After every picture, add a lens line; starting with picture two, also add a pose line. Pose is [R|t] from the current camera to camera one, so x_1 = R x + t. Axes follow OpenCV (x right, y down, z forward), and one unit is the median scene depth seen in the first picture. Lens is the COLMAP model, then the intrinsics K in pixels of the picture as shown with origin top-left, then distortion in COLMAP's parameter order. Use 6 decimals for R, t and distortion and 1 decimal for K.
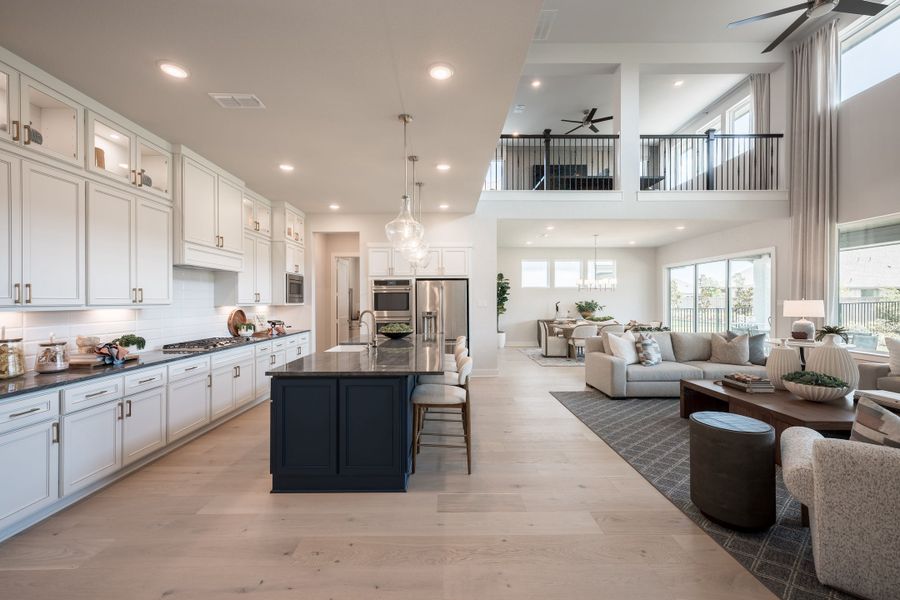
lens RADIAL K [[362.2, 0, 449.3], [0, 362.2, 302.1], [0, 0, 1]] dist [-0.001989, -0.000899]
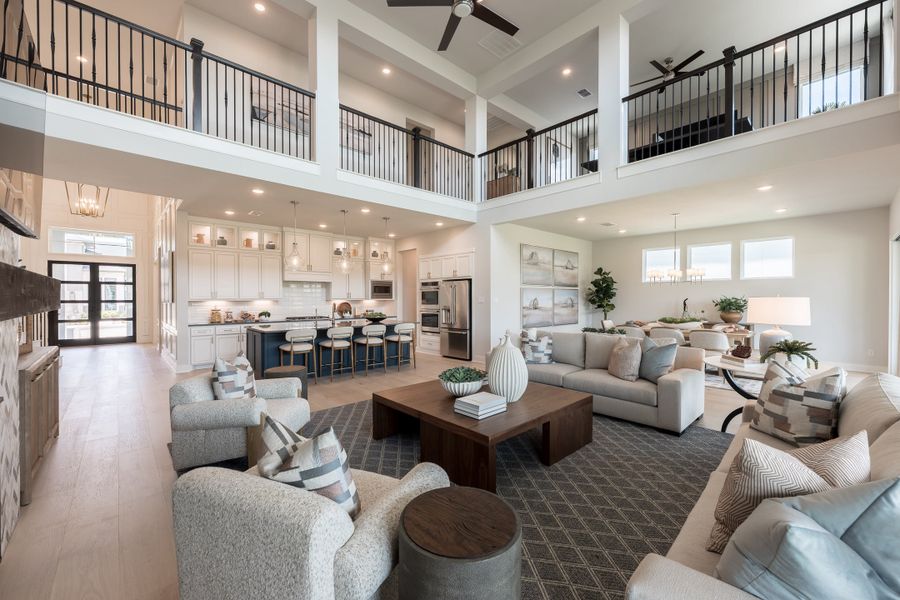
lens RADIAL K [[362.2, 0, 455.8], [0, 362.2, 302.6], [0, 0, 1]] dist [-0.001989, -0.000899]
pose [[0.678854, 0.010861, -0.734193, 0.903742], [-0.002356, 0.999918, 0.012614, -0.000814], [0.734269, -0.006833, 0.678824, 0.151032]]
